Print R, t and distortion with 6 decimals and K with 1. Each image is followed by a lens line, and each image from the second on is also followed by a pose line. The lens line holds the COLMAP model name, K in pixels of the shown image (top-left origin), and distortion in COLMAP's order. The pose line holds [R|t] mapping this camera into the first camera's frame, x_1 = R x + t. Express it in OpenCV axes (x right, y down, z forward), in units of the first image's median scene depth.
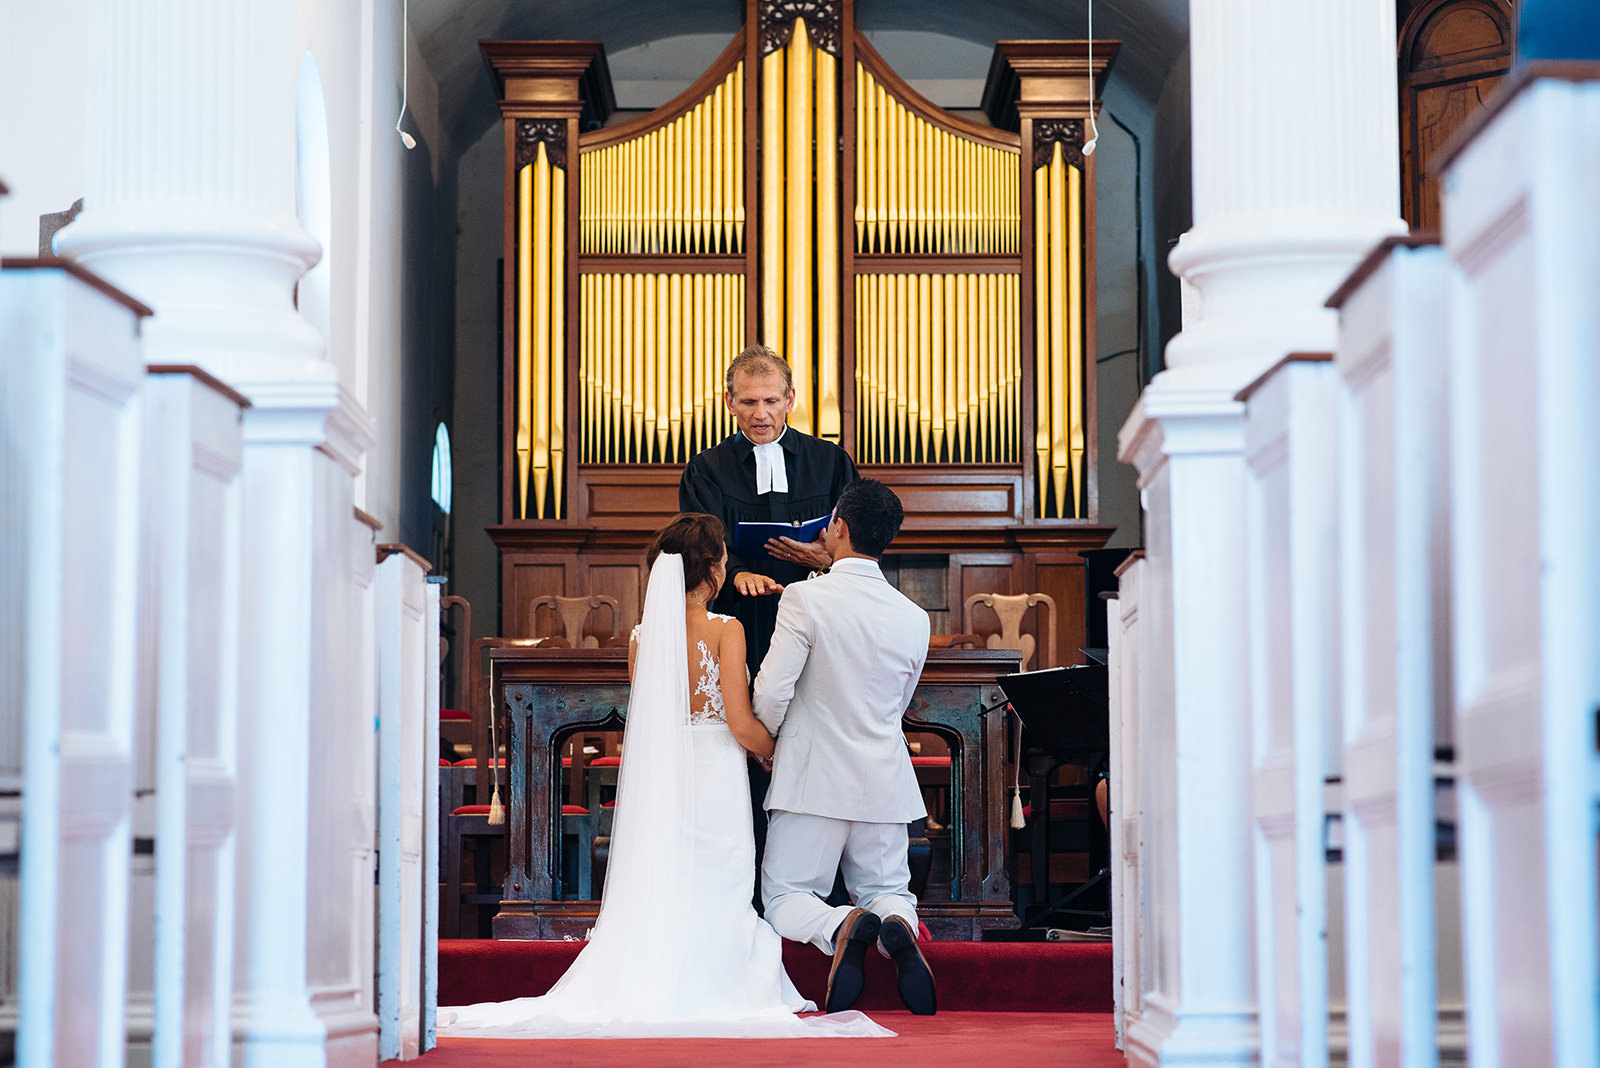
lens RADIAL K [[4054.2, 0, 814.2], [0, 4054.2, 532.2], [0, 0, 1]] dist [0.173942, 0.000000]
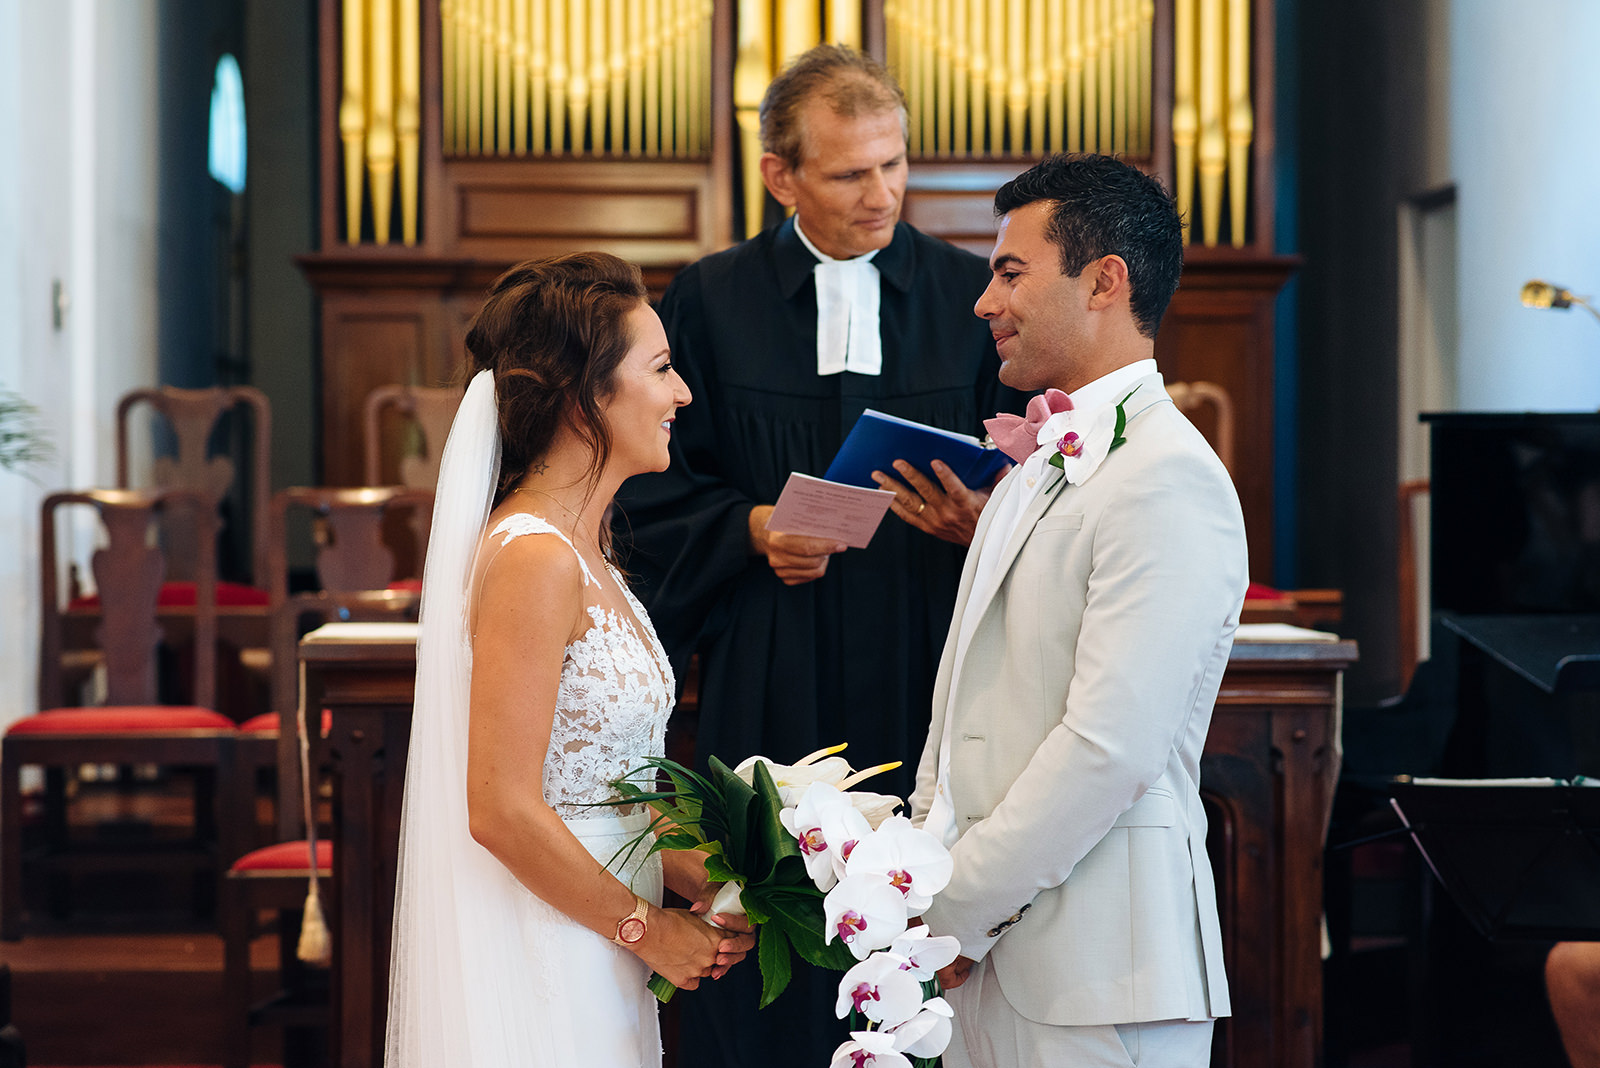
lens RADIAL K [[4054.2, 0, 809.0], [0, 4054.2, 577.0], [0, 0, 1]] dist [0.173942, 0.000000]
pose [[0.999249, 0.000399, 0.038739, -0.026054], [-0.005559, 0.991077, 0.133176, -0.036003], [-0.038340, -0.133292, 0.990335, 0.370809]]
